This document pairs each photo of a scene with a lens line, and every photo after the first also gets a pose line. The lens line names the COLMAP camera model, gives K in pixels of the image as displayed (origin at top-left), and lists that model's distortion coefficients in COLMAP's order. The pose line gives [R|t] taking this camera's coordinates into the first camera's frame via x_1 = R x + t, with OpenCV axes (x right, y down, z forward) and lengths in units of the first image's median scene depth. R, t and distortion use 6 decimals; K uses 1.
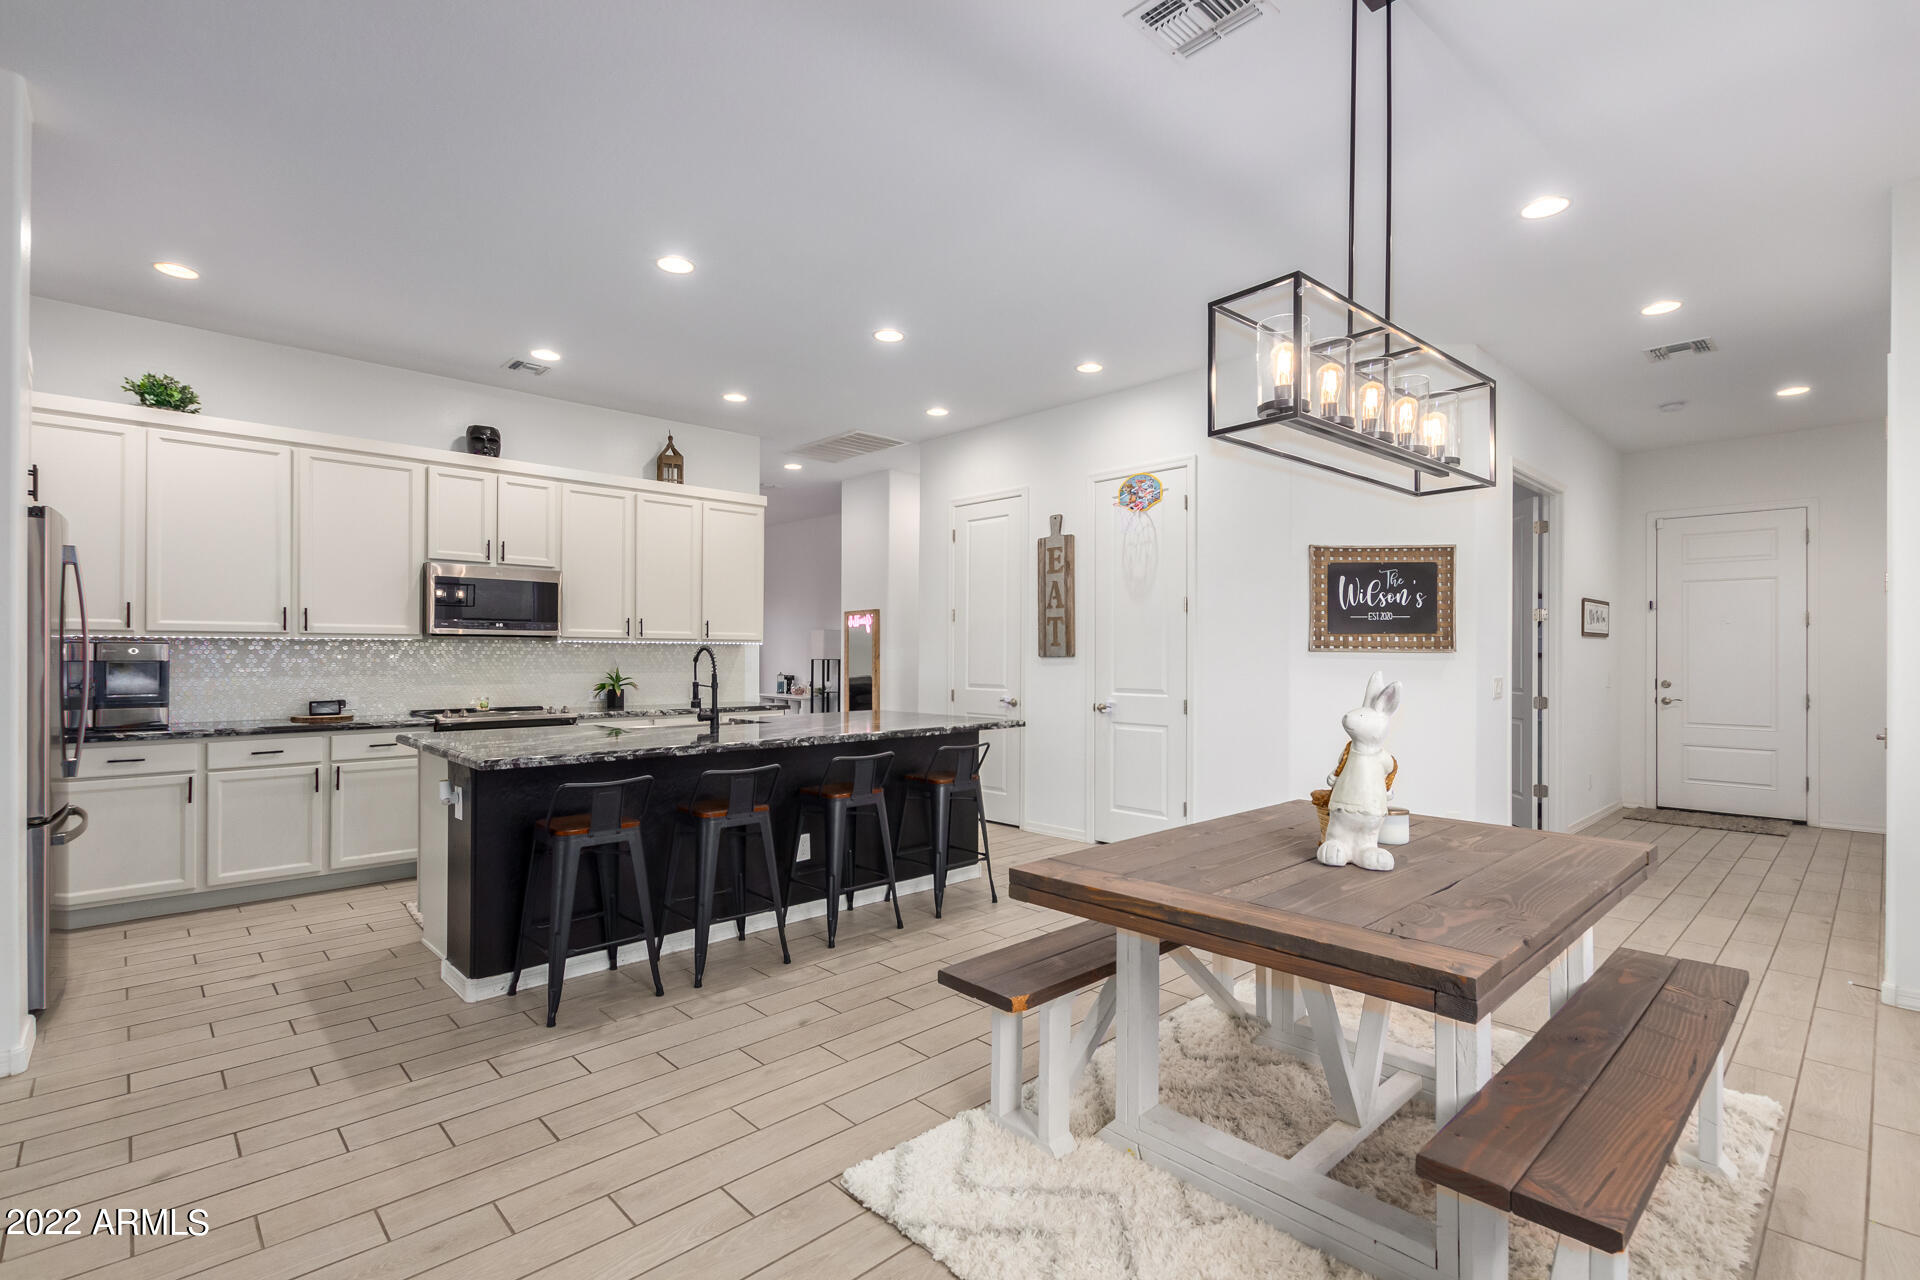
lens RADIAL K [[875.5, 0, 906.4], [0, 875.5, 646.2], [0, 0, 1]] dist [-0.001717, -0.003192]
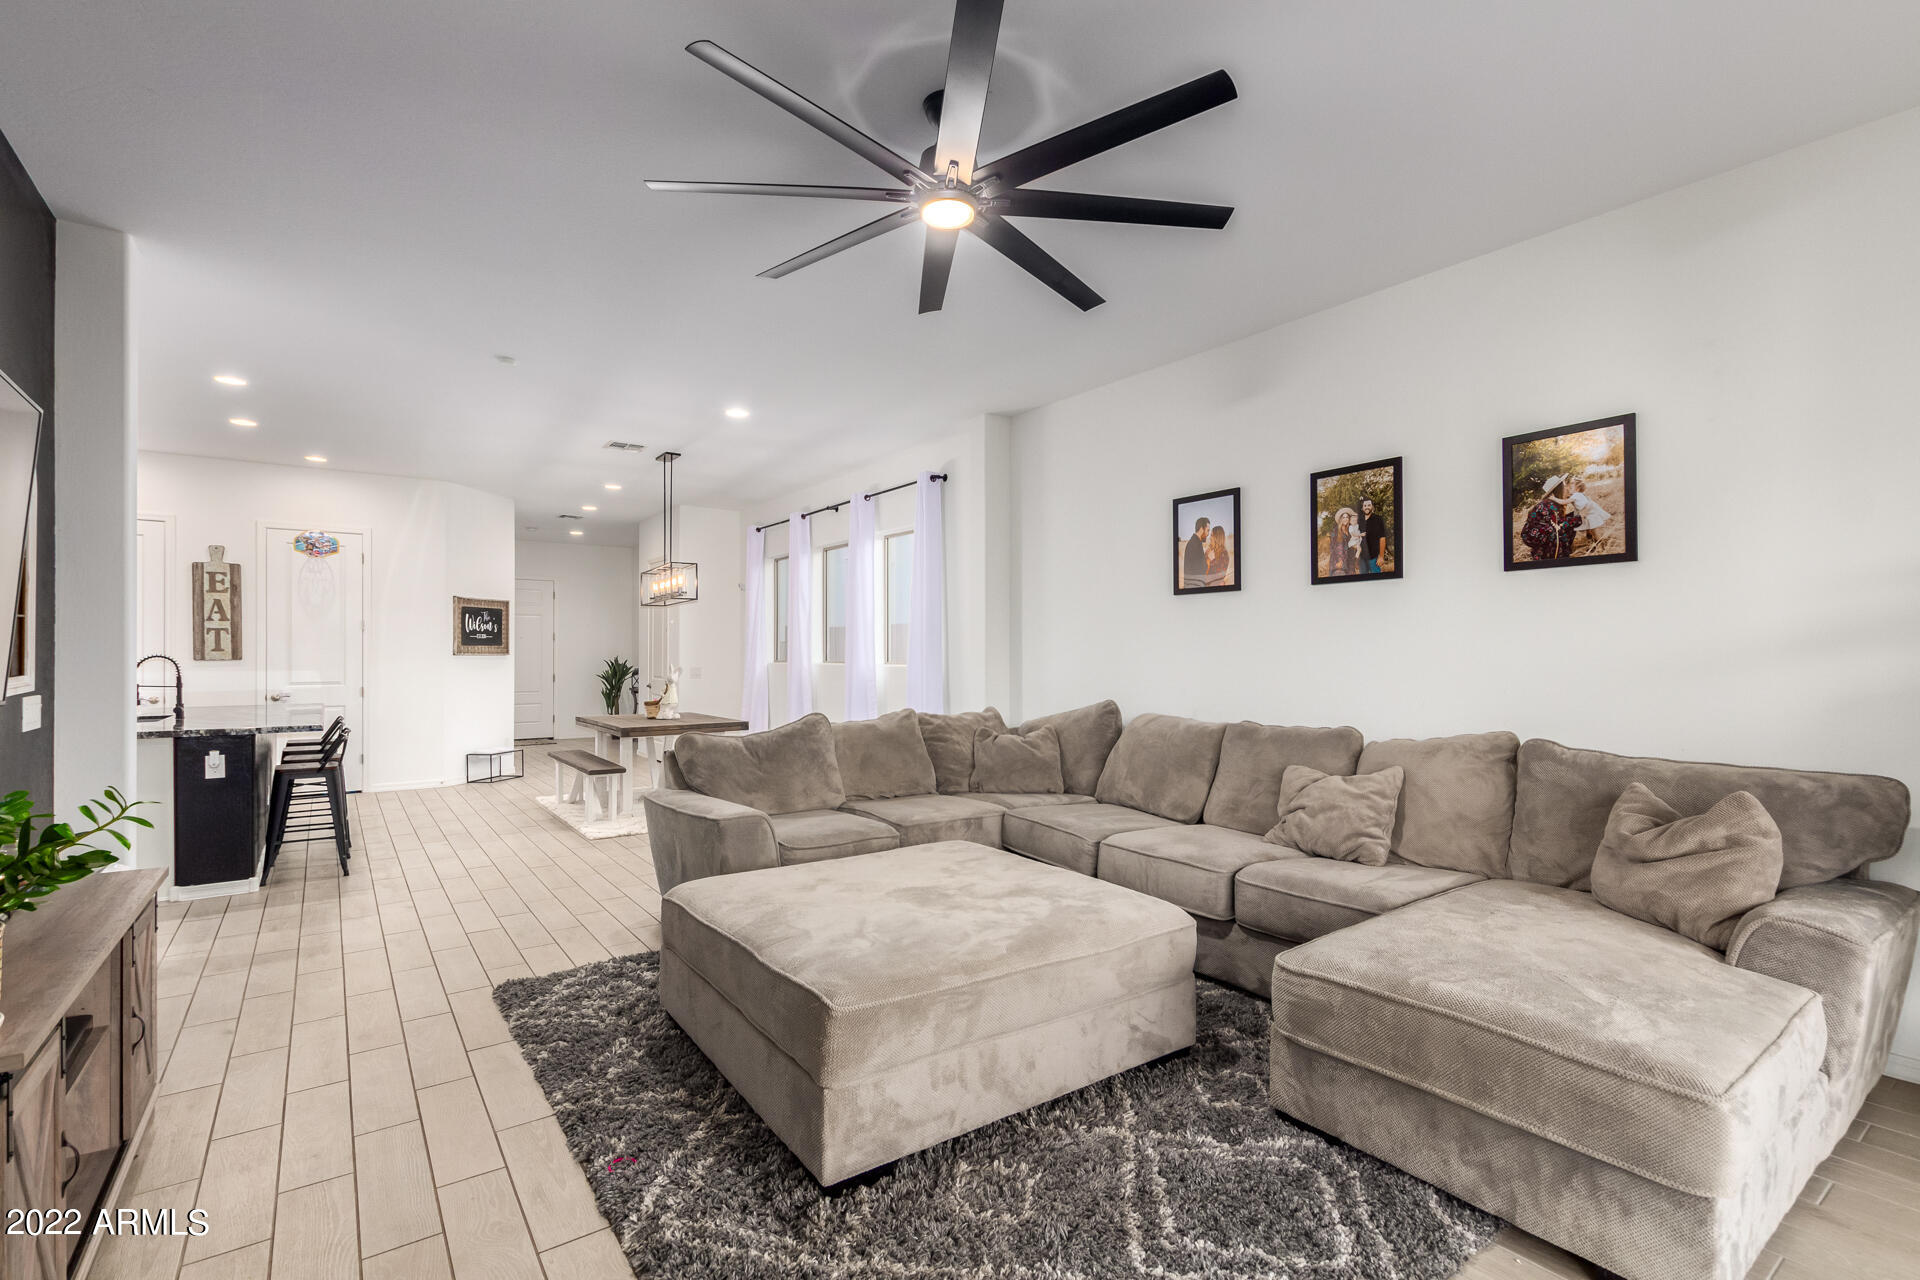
lens RADIAL K [[875.5, 0, 979.3], [0, 875.5, 639.1], [0, 0, 1]] dist [-0.001717, -0.003192]
pose [[0.062328, 0.010685, 0.997998, -1.064599], [-0.006932, 0.999923, -0.010273, -0.013367], [-0.998032, -0.006278, 0.062398, -0.160293]]
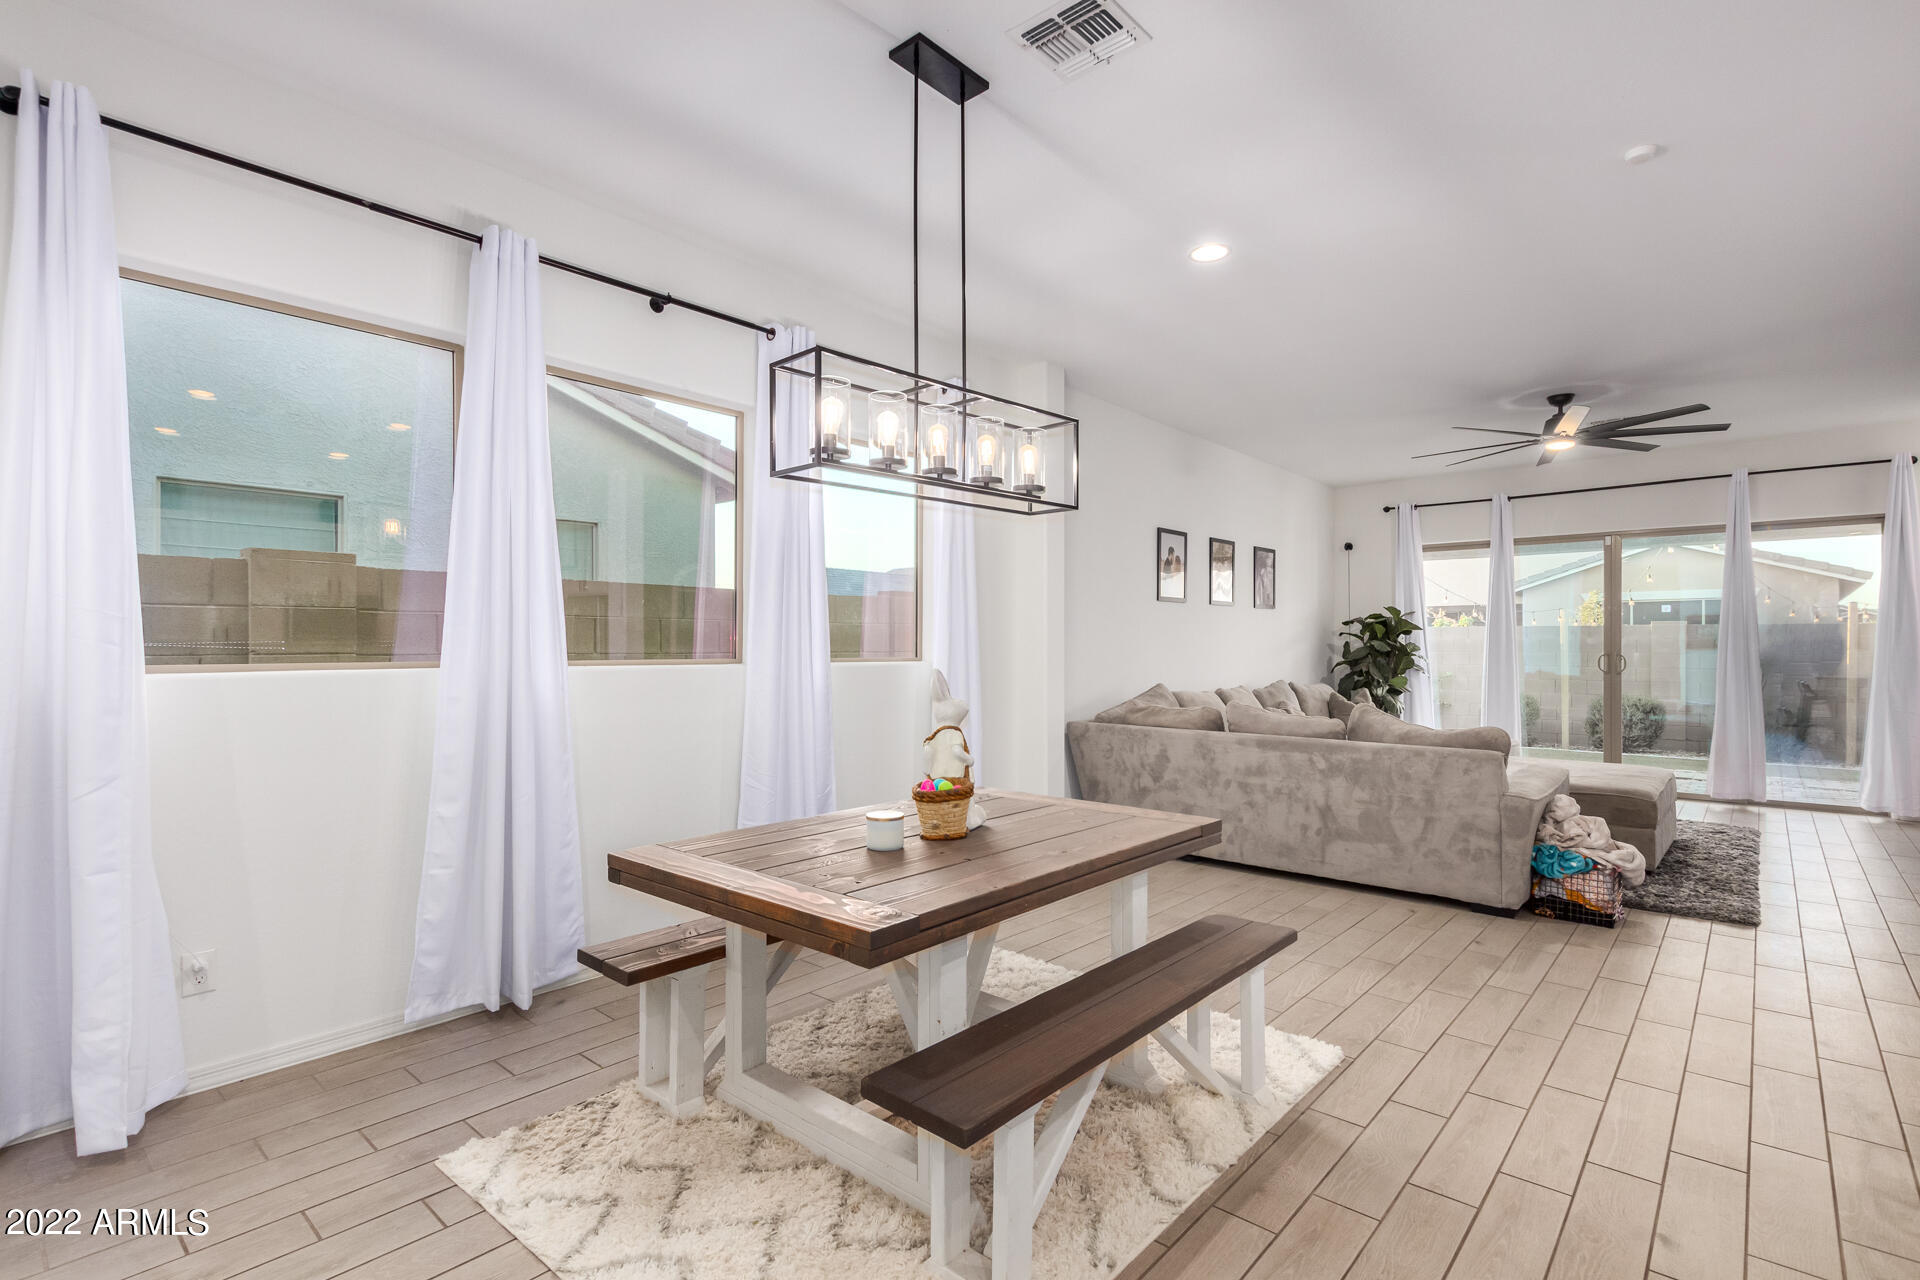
lens RADIAL K [[892.4, 0, 922.8], [0, 892.4, 663.7], [0, 0, 1]] dist [0.009047, -0.007330]
pose [[-0.992142, -0.003445, -0.125070, 0.288455], [-0.004730, 0.999939, 0.009983, 0.004306], [0.125028, 0.010497, -0.992098, 0.831314]]
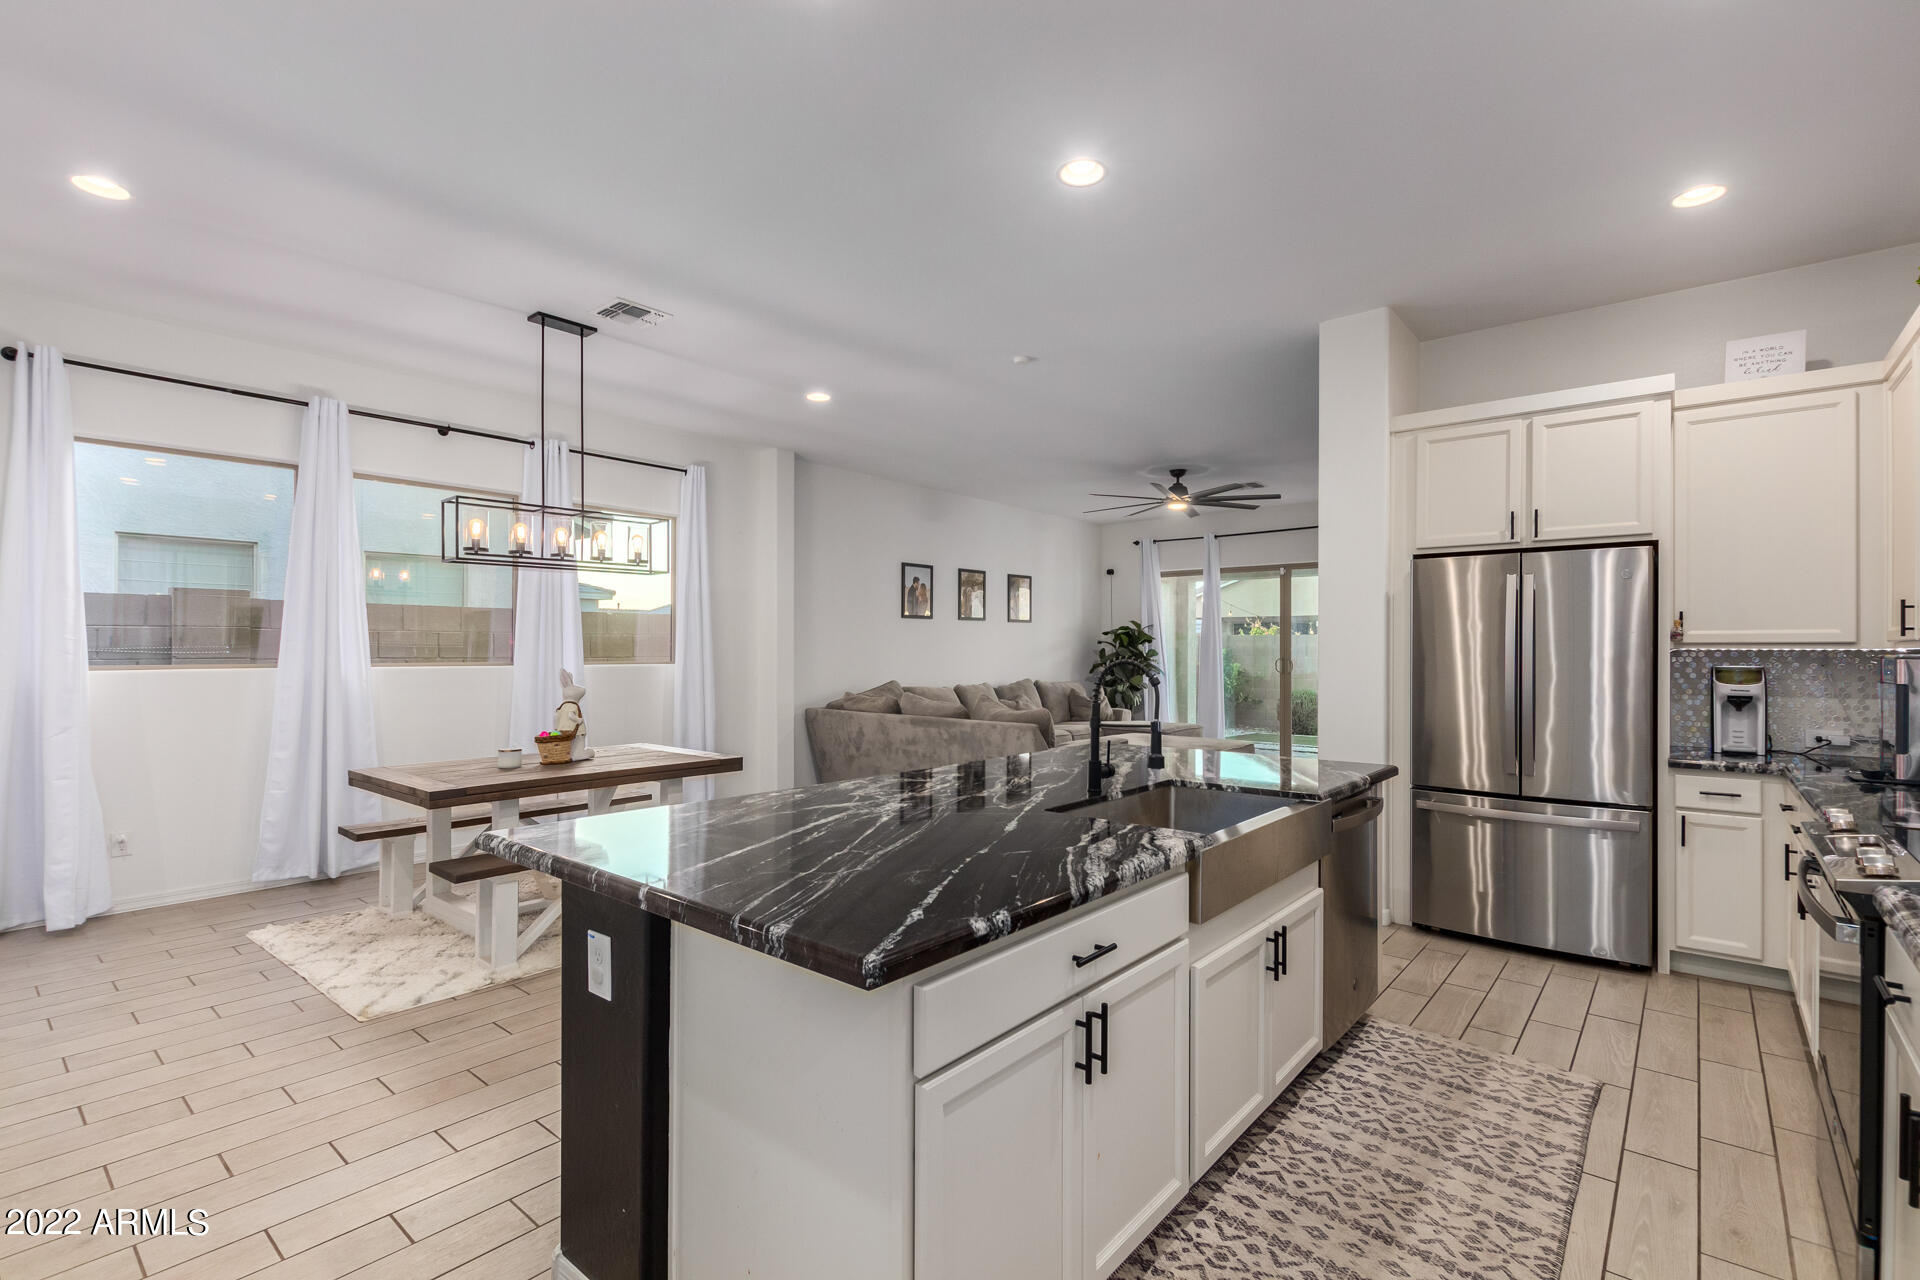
lens RADIAL K [[875.5, 0, 953.4], [0, 875.5, 662.9], [0, 0, 1]] dist [-0.001717, -0.003192]
pose [[-0.986543, -0.005116, -0.163422, -0.007133], [-0.006219, 0.999961, 0.006236, -0.000450], [0.163384, 0.007168, -0.986537, 1.219561]]
